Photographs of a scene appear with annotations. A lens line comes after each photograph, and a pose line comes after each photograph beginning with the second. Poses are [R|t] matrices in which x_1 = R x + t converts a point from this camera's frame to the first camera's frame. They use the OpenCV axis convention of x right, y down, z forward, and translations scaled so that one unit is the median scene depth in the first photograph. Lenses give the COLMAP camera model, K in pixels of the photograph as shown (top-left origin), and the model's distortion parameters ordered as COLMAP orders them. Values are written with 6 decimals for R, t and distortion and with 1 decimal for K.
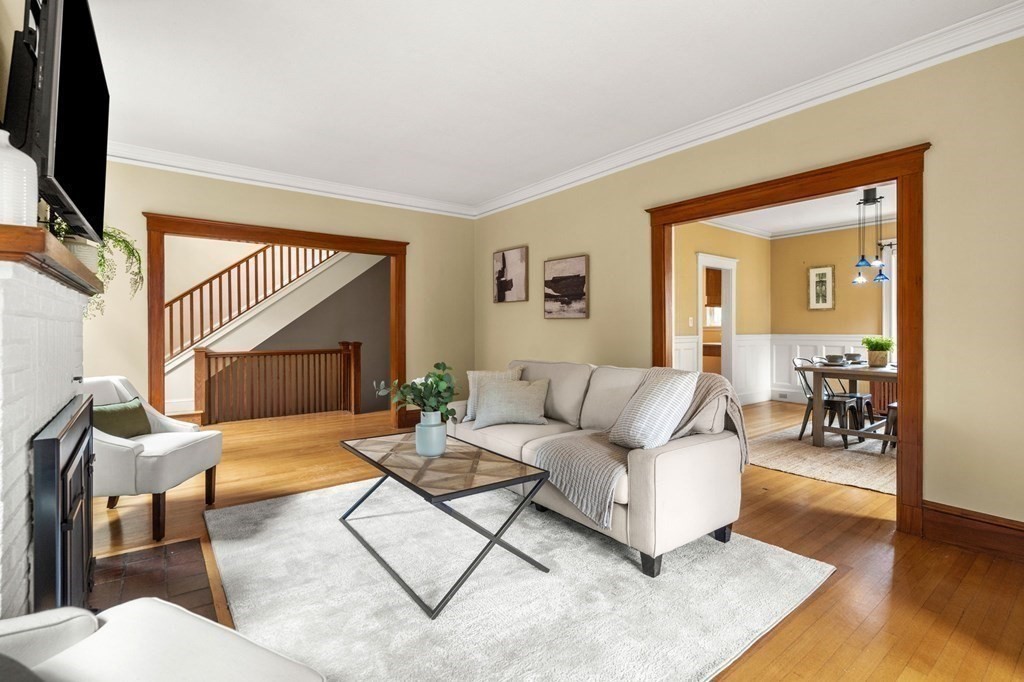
lens RADIAL K [[474.7, 0, 526.4], [0, 474.7, 326.5], [0, 0, 1]] dist [0.001131, 0.000161]
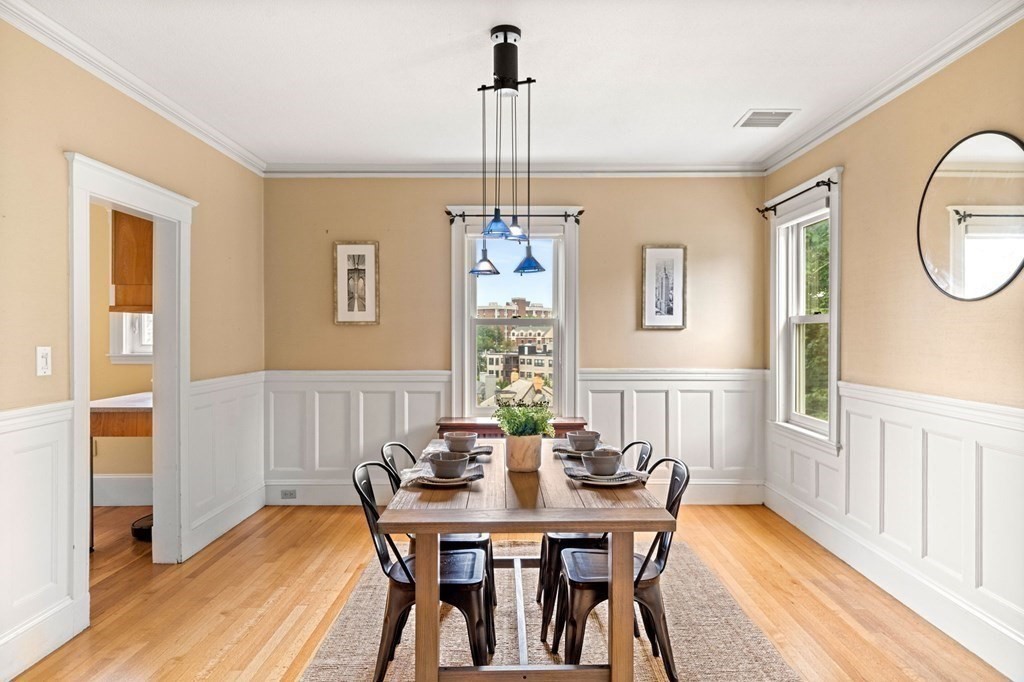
lens RADIAL K [[617.6, 0, 512.0], [0, 617.6, 341.0], [0, 0, 1]] dist [-0.002859, -0.000355]
pose [[0.630476, -0.008725, 0.776159, 0.198546], [-0.005075, 0.999869, 0.015363, -0.028010], [-0.776192, -0.013625, 0.630350, 0.437644]]
